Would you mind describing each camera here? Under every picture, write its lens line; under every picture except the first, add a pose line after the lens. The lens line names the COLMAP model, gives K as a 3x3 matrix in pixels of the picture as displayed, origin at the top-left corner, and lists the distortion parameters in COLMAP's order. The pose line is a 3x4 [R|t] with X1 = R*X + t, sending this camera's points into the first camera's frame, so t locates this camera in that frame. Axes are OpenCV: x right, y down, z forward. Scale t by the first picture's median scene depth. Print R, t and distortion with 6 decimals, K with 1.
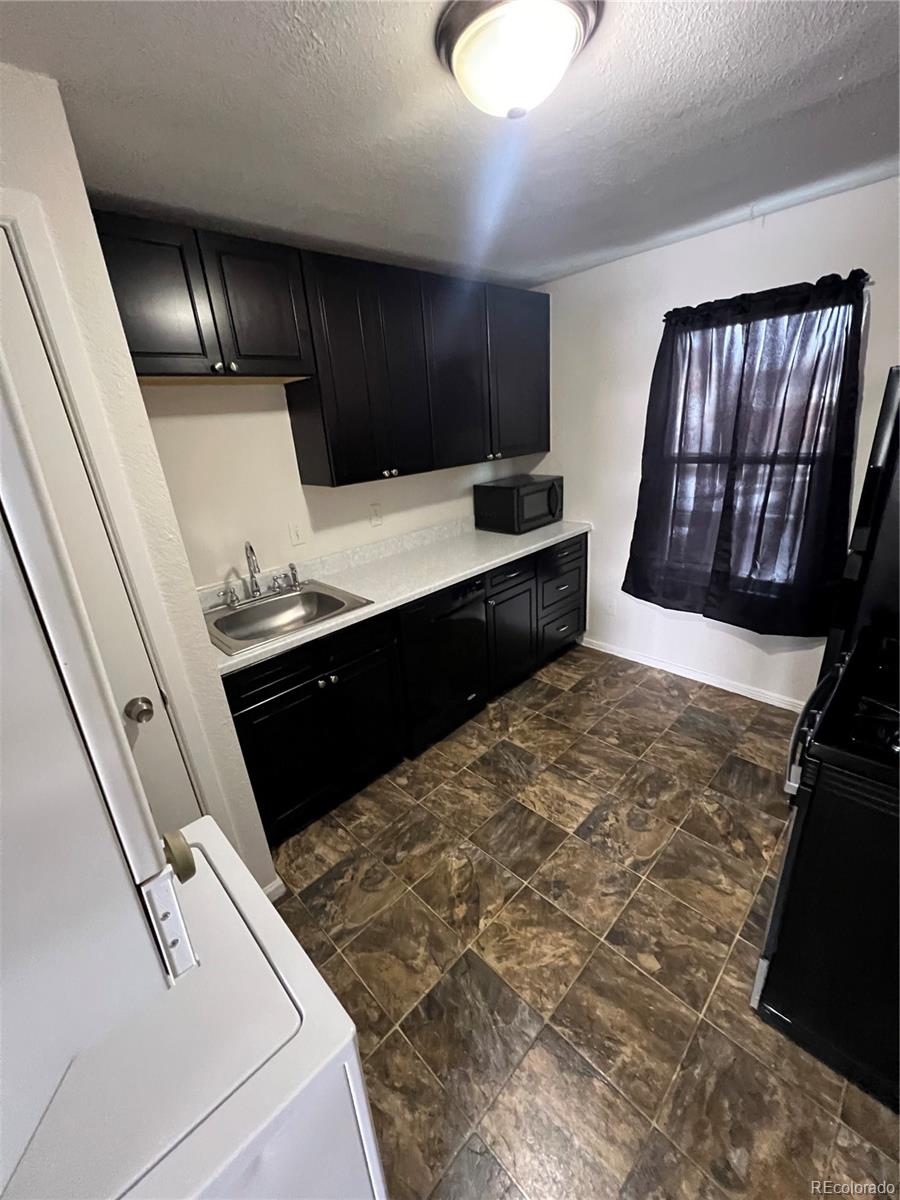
lens RADIAL K [[482.3, 0, 450.0], [0, 482.3, 600.0], [0, 0, 1]] dist [0.000668, -0.000280]
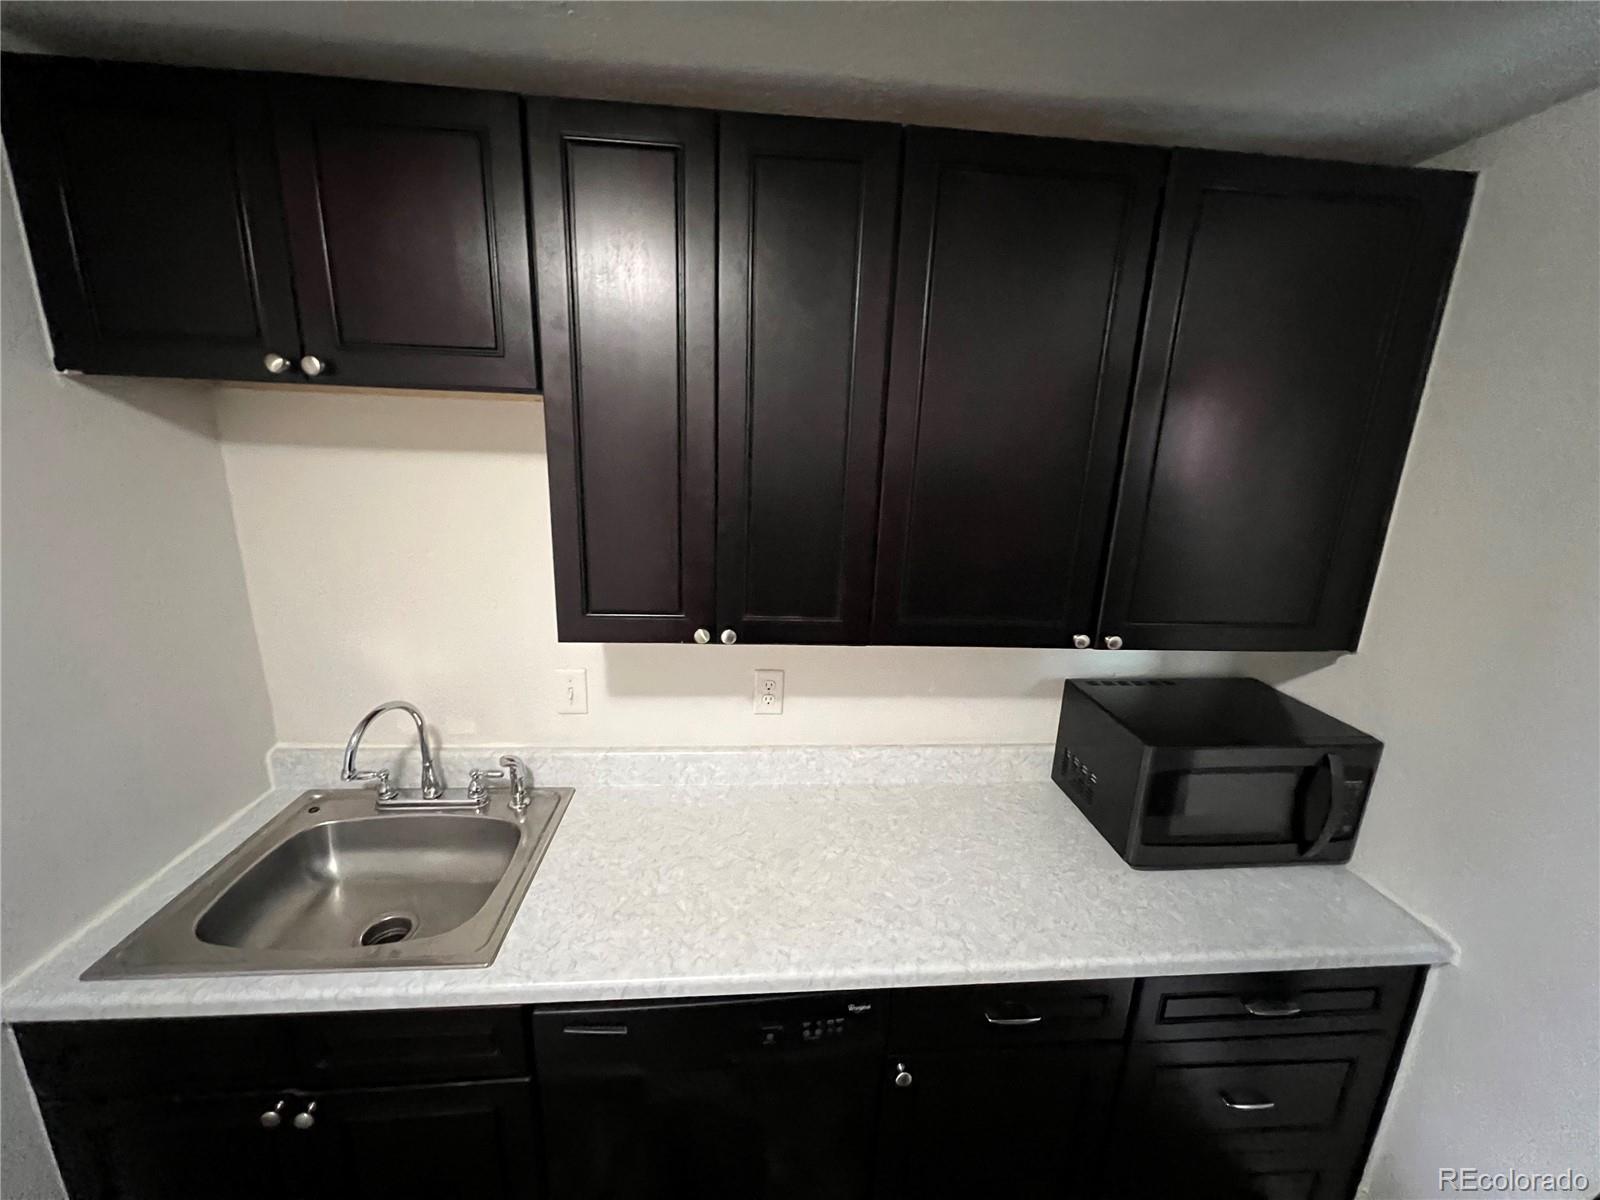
lens RADIAL K [[643.1, 0, 800.0], [0, 643.1, 600.0], [0, 0, 1]] dist [0.000668, -0.000280]
pose [[0.765971, 0.255623, -0.589869, 0.172279], [-0.313699, 0.949514, 0.004125, -0.233221], [0.561143, 0.181882, 0.807488, 0.450834]]
